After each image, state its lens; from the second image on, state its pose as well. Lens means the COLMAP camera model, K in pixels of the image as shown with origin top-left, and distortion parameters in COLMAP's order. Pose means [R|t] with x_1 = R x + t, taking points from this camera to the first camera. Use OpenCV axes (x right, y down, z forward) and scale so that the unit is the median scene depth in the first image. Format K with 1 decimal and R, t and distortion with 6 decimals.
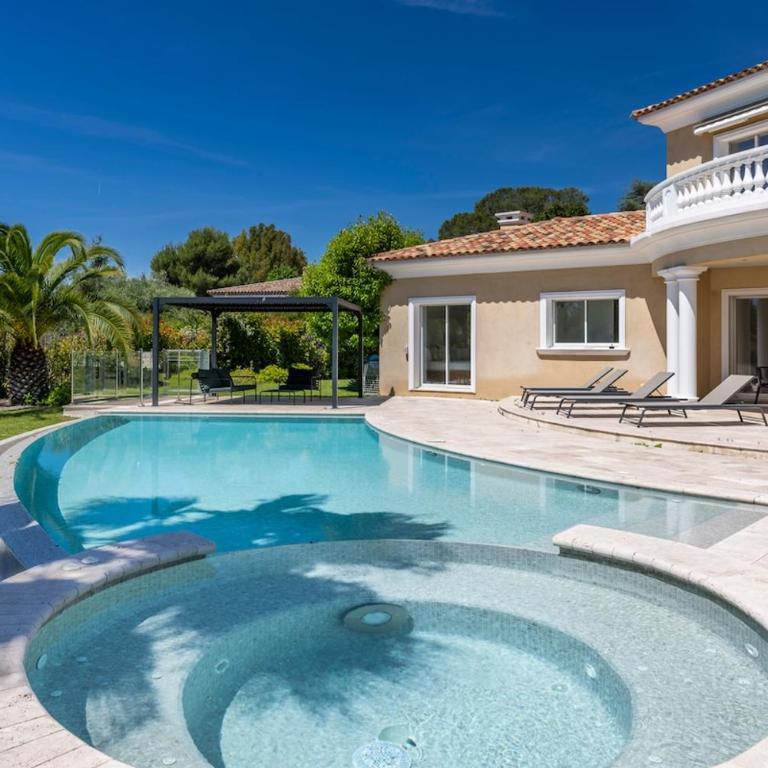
lens RADIAL K [[1345.7, 0, 384.0], [0, 1345.7, 384.0], [0, 0, 1]] dist [-0.017657, -0.228276]
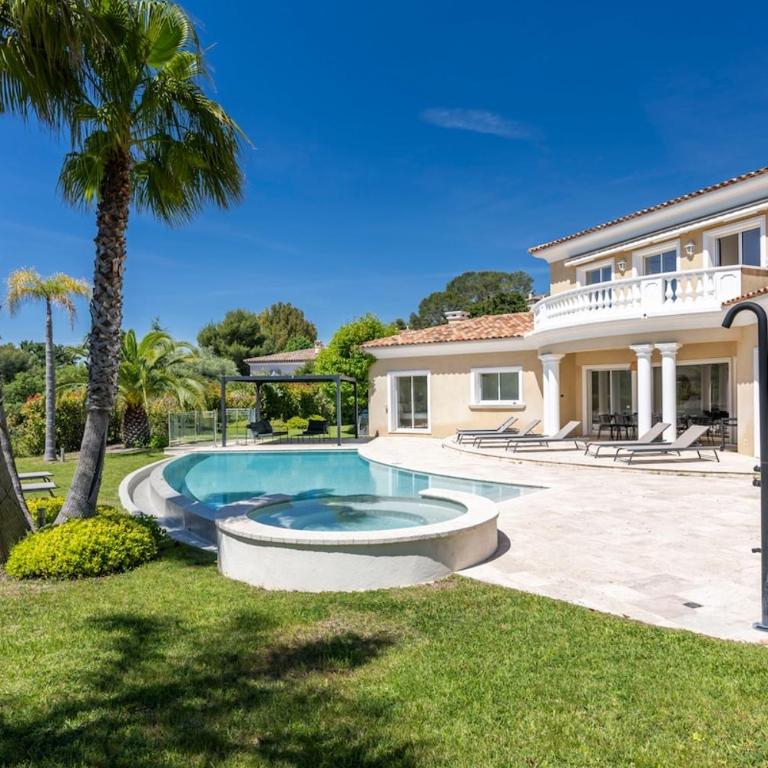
lens RADIAL K [[1345.7, 0, 384.0], [0, 1345.7, 384.0], [0, 0, 1]] dist [-0.017657, -0.228276]
pose [[0.999766, -0.021072, -0.004870, 0.021995], [0.020928, 0.999394, -0.027823, -0.008007], [0.005453, 0.027715, 0.999601, -0.509219]]
